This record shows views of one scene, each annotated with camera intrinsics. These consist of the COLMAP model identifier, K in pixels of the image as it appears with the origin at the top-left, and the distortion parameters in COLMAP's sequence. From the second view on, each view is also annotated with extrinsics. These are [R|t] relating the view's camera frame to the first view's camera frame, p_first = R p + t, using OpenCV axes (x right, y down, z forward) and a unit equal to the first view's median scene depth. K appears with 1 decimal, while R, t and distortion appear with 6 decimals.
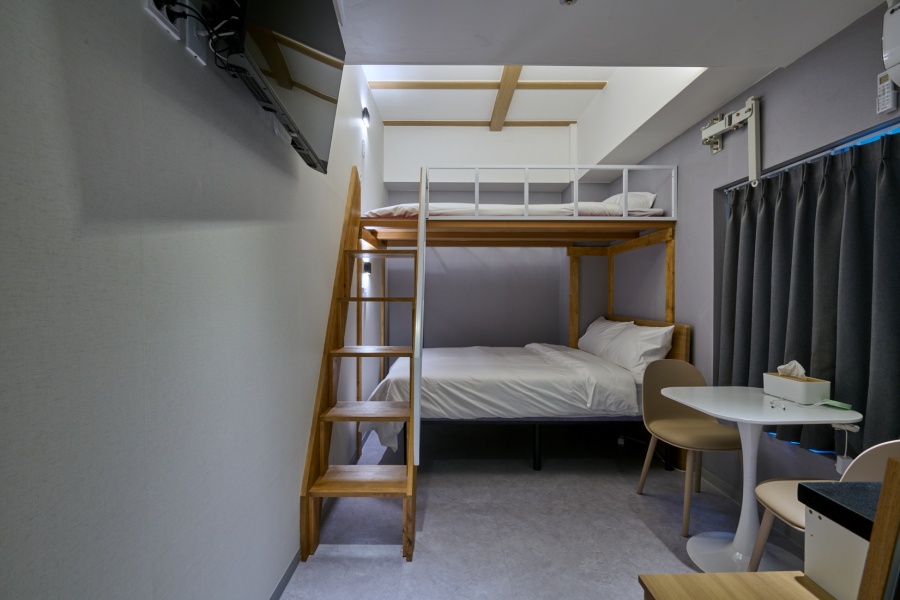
lens RADIAL K [[419.5, 0, 447.2], [0, 419.5, 298.6], [0, 0, 1]] dist [-0.004460, -0.002850]
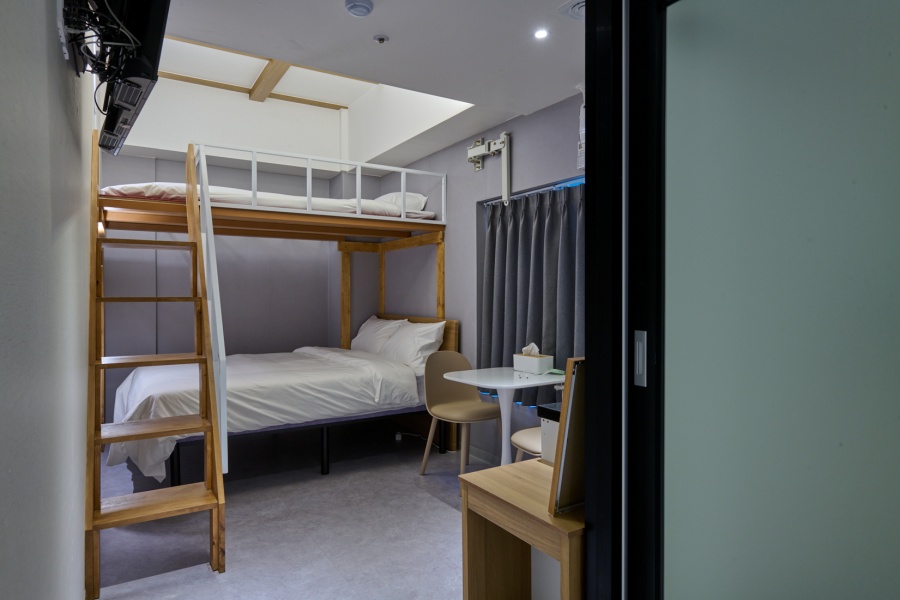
lens RADIAL K [[550.2, 0, 451.5], [0, 550.2, 301.9], [0, 0, 1]] dist [0.000802, -0.000937]
pose [[0.848695, -0.010031, 0.528788, -0.226990], [0.005249, 0.999931, 0.010544, -0.001519], [-0.528857, -0.006173, 0.848689, -0.253921]]
